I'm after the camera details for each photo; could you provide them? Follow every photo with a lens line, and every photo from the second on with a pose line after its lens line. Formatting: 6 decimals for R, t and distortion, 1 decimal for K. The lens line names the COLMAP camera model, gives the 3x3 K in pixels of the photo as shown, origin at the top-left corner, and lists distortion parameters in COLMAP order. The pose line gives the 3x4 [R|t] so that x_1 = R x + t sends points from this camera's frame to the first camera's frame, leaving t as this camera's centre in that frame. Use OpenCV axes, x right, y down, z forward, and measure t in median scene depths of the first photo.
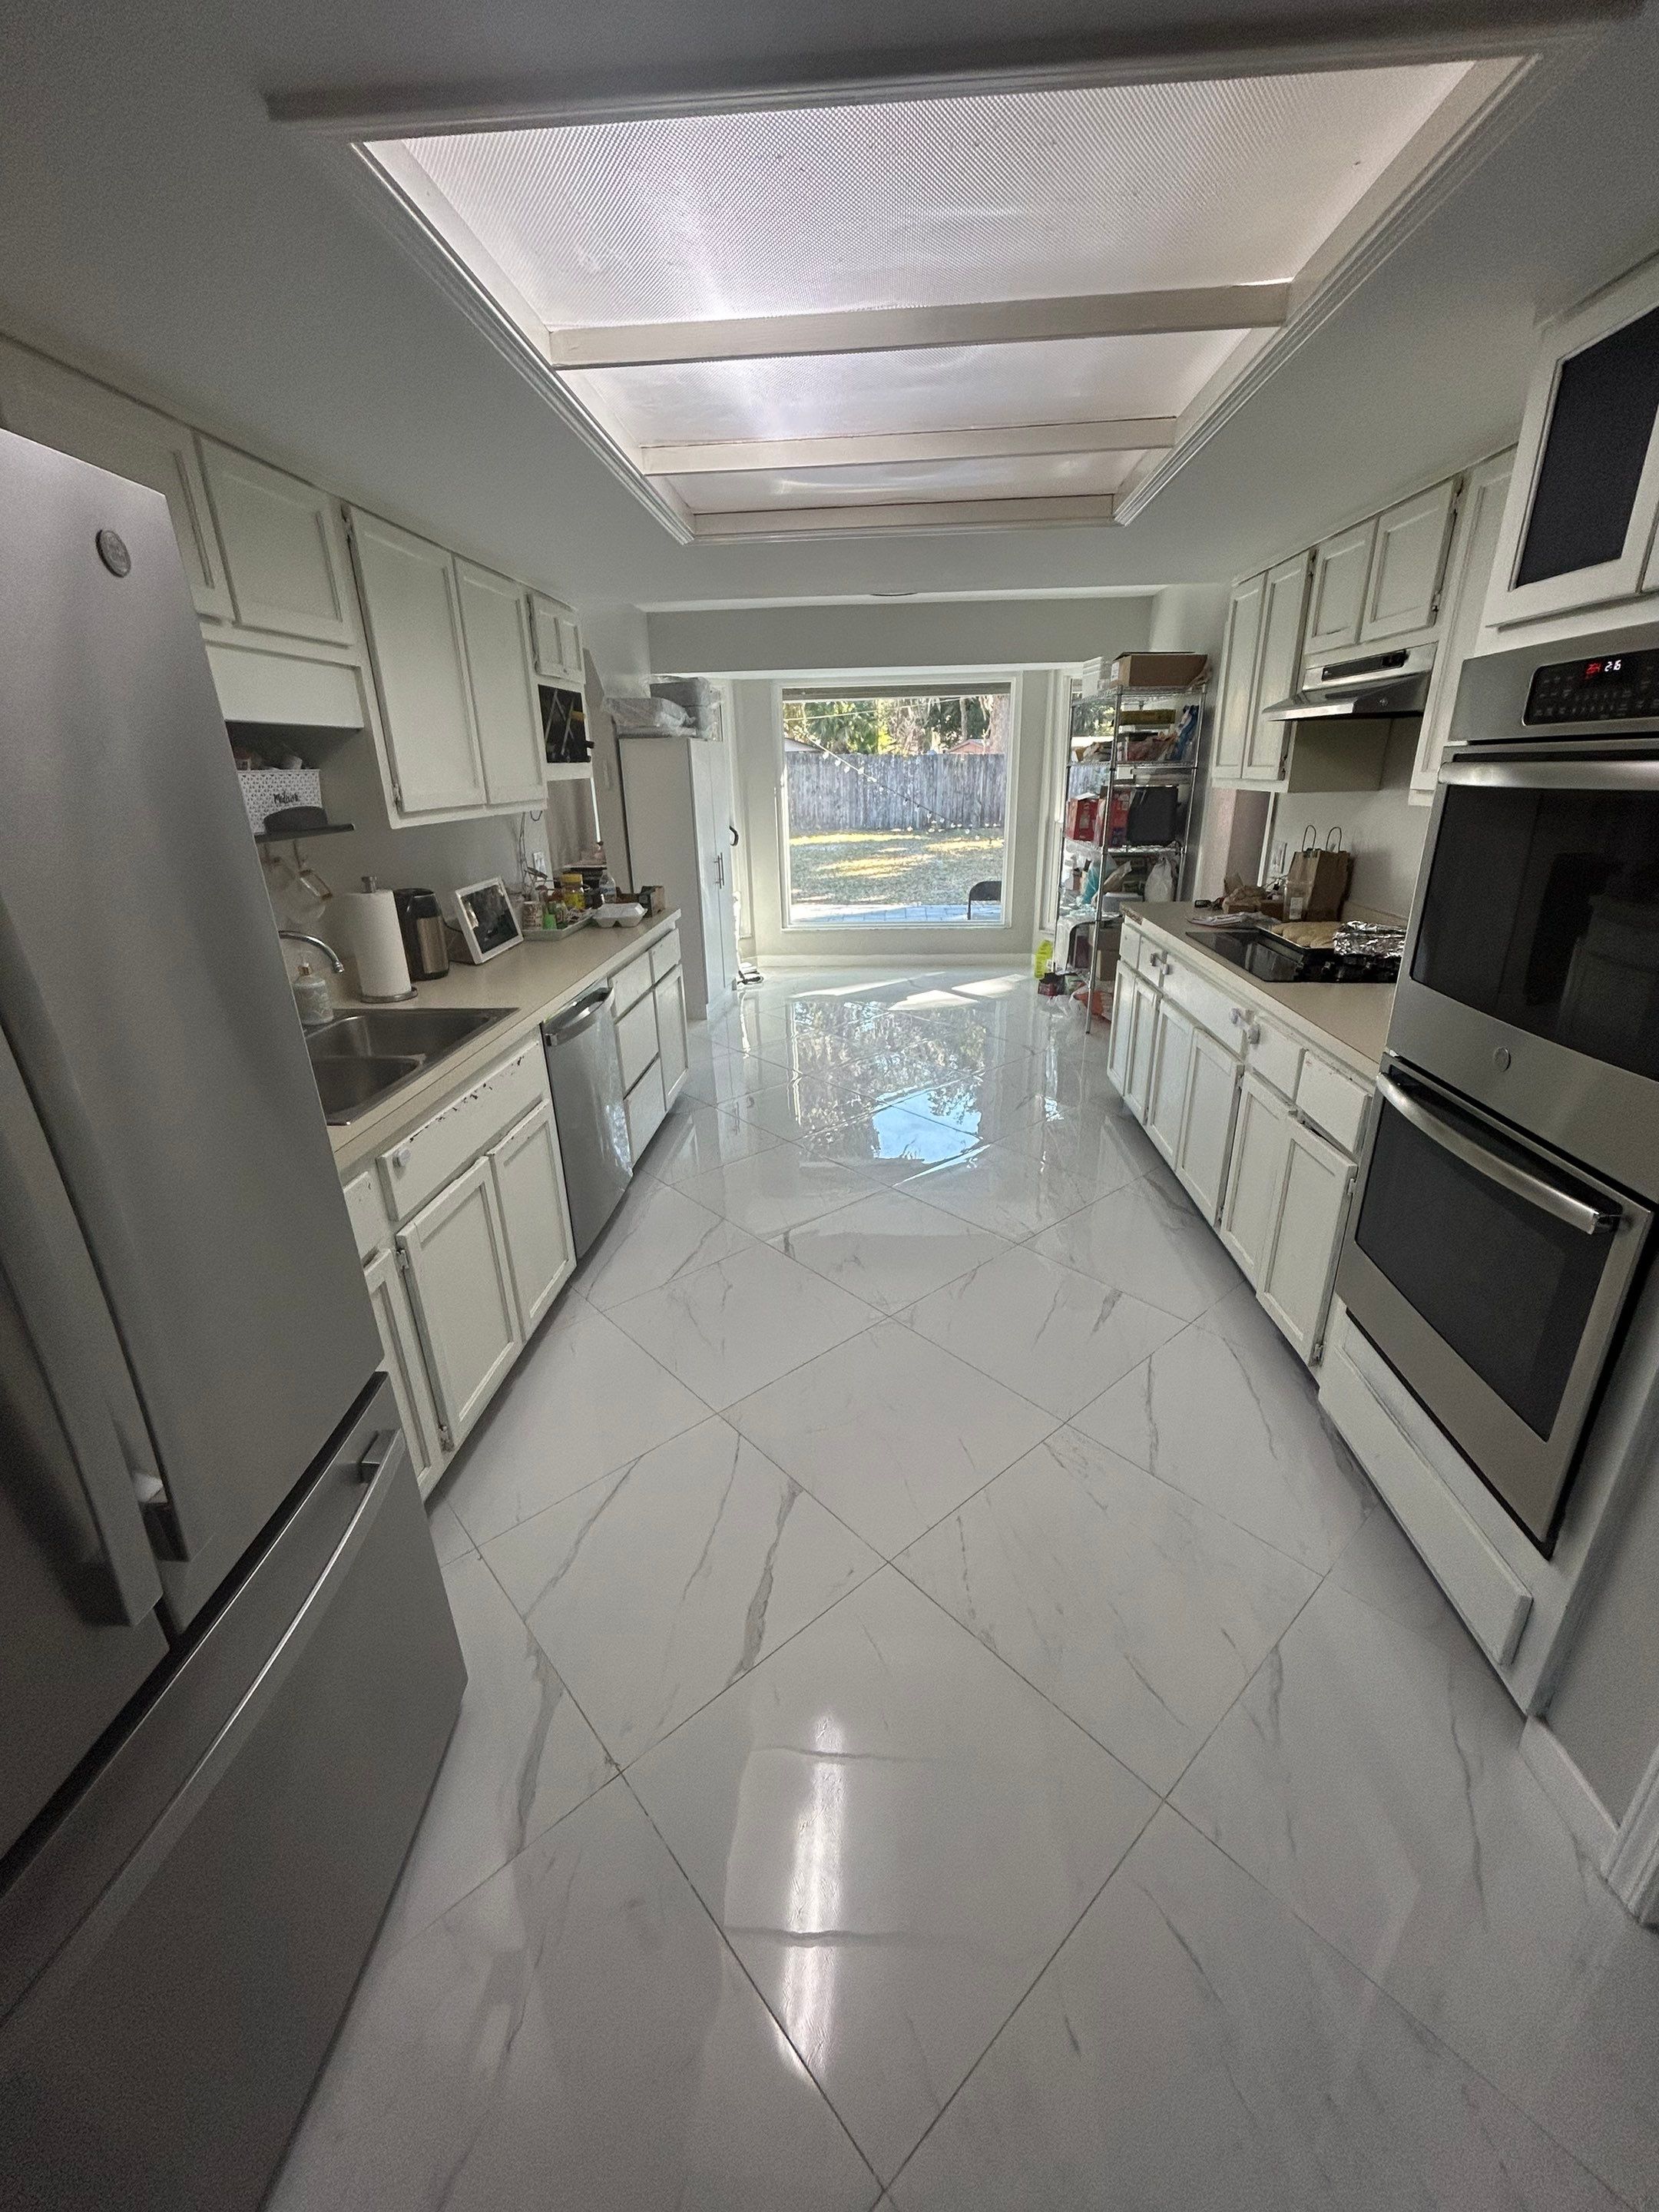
lens RADIAL K [[892.8, 0, 830.8], [0, 892.8, 1106.4], [0, 0, 1]] dist [0.000158, -0.000002]
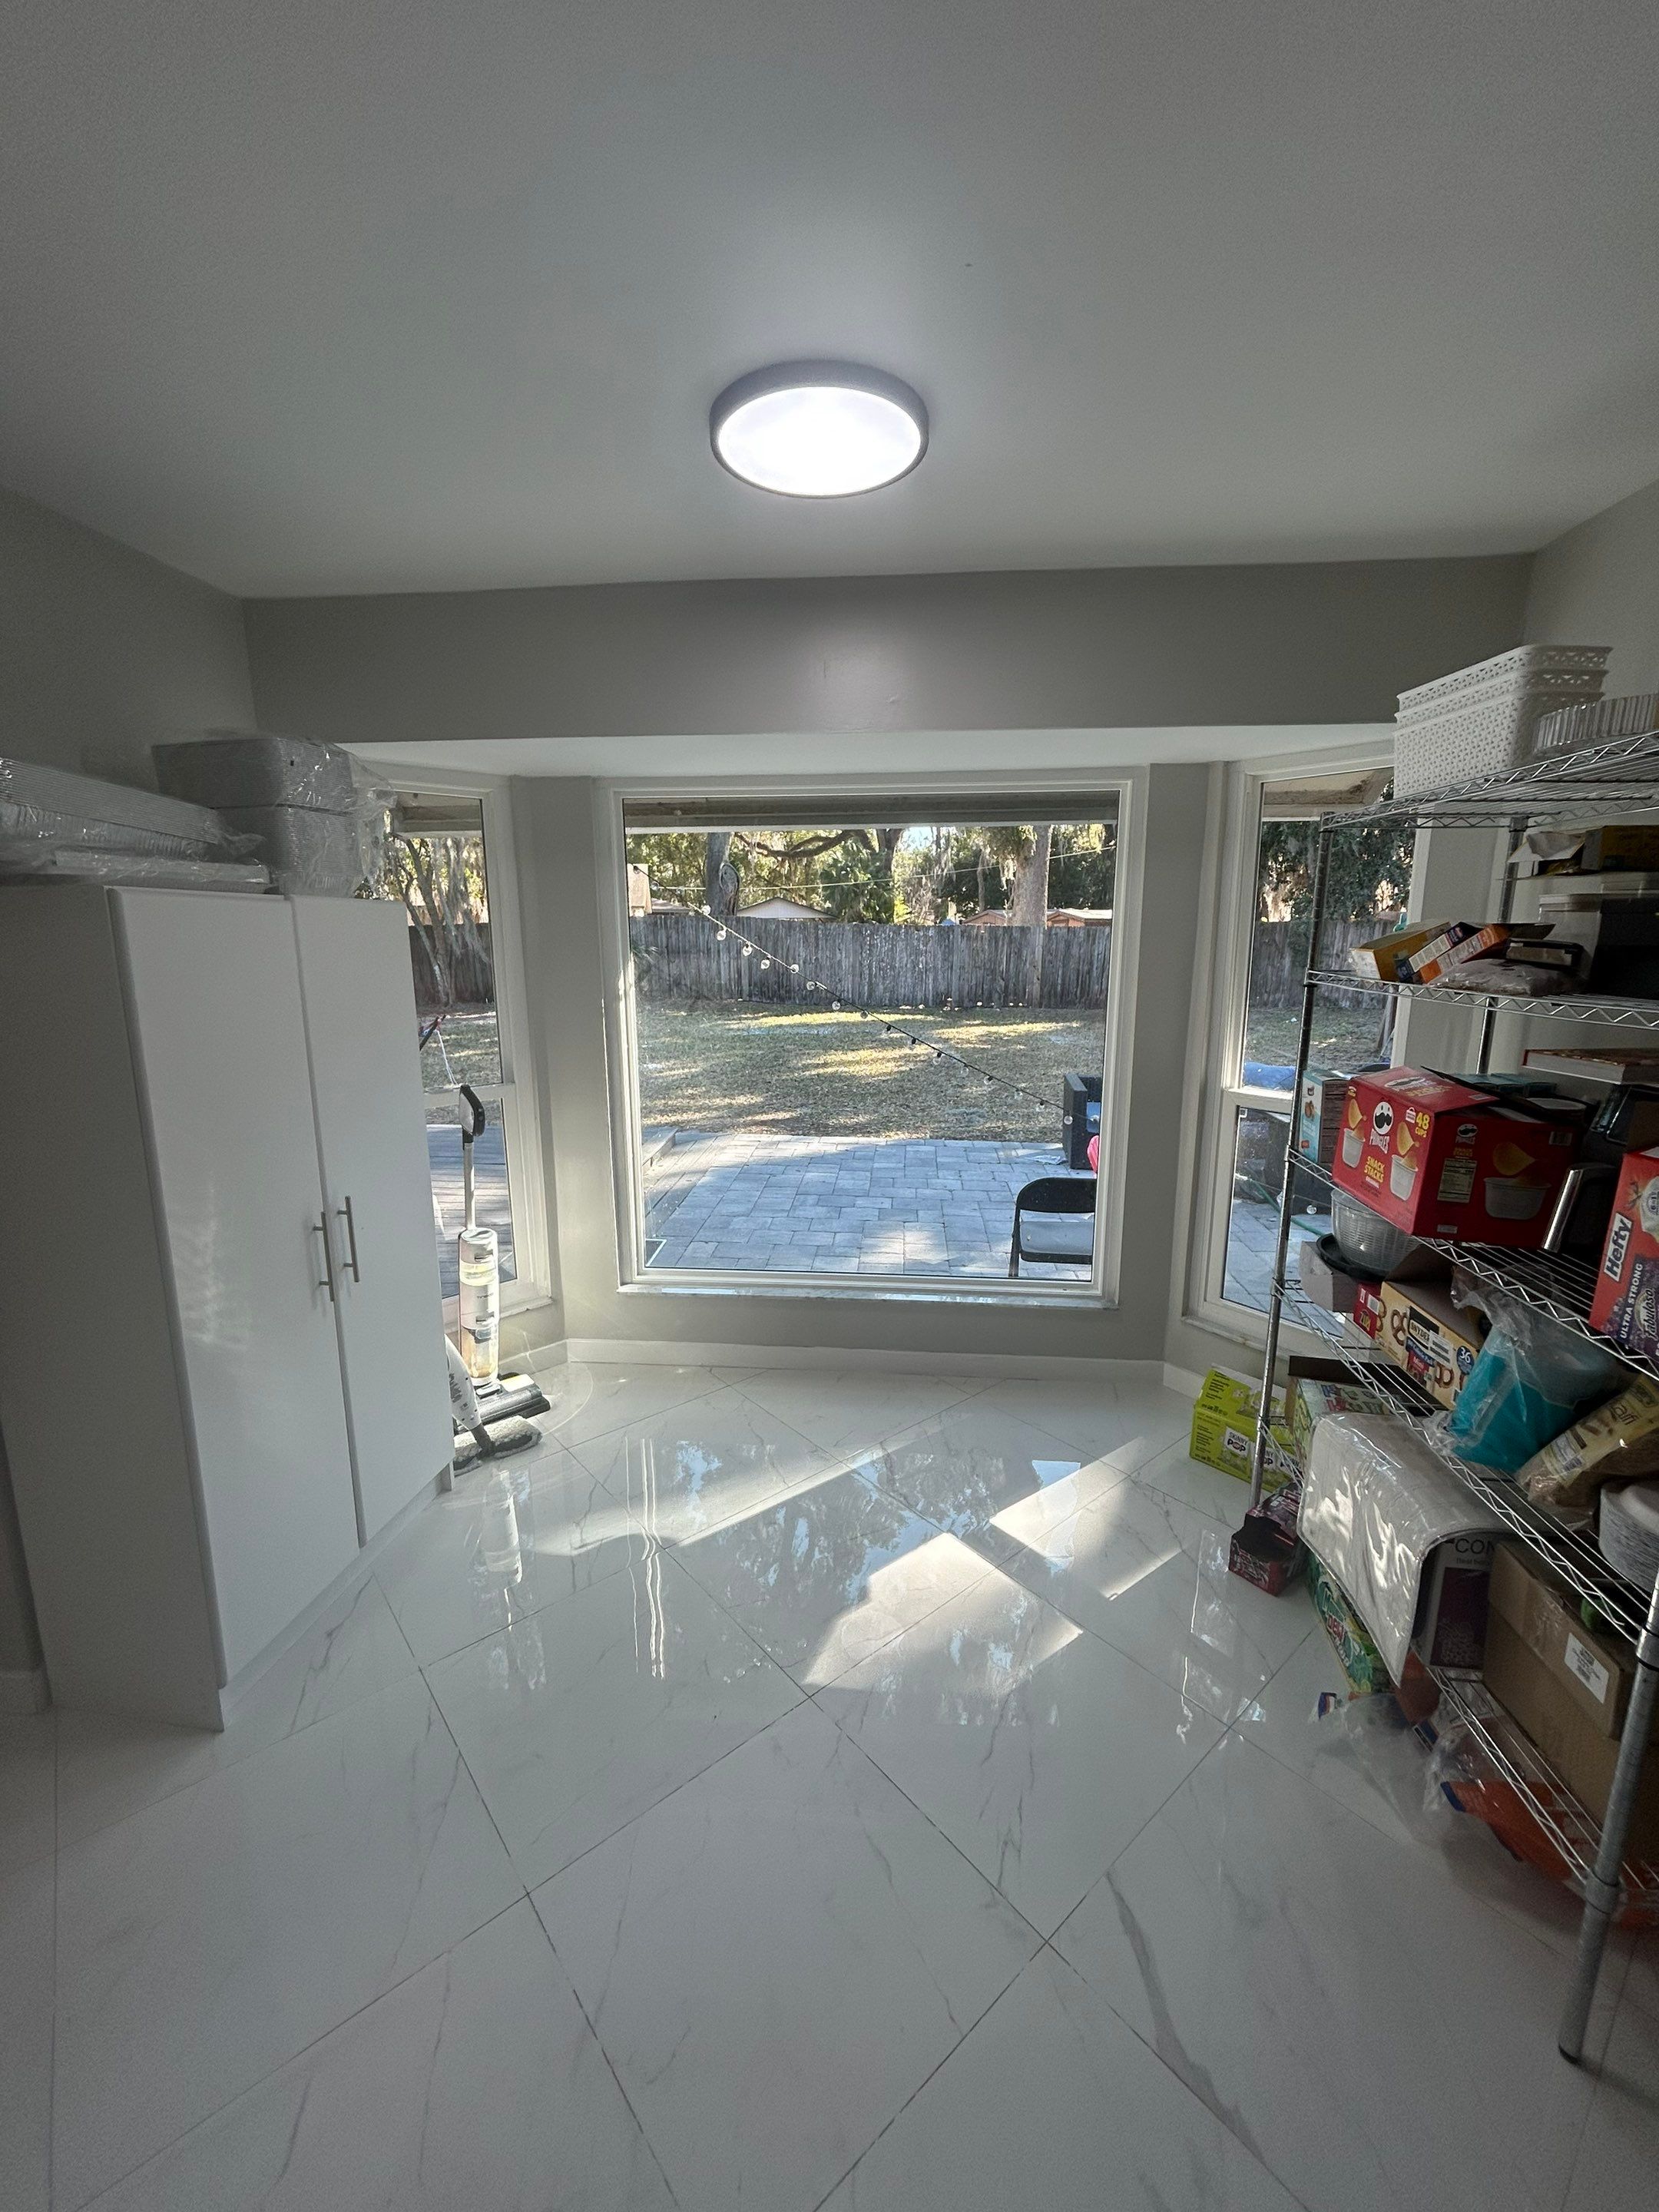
lens RADIAL K [[892.8, 0, 827.6], [0, 892.8, 1104.2], [0, 0, 1]] dist [0.000158, -0.000002]
pose [[0.999395, 0.026912, -0.022016, 0.013782], [-0.030296, 0.984713, -0.171528, -0.047812], [0.017063, 0.172091, 0.984933, 0.117103]]
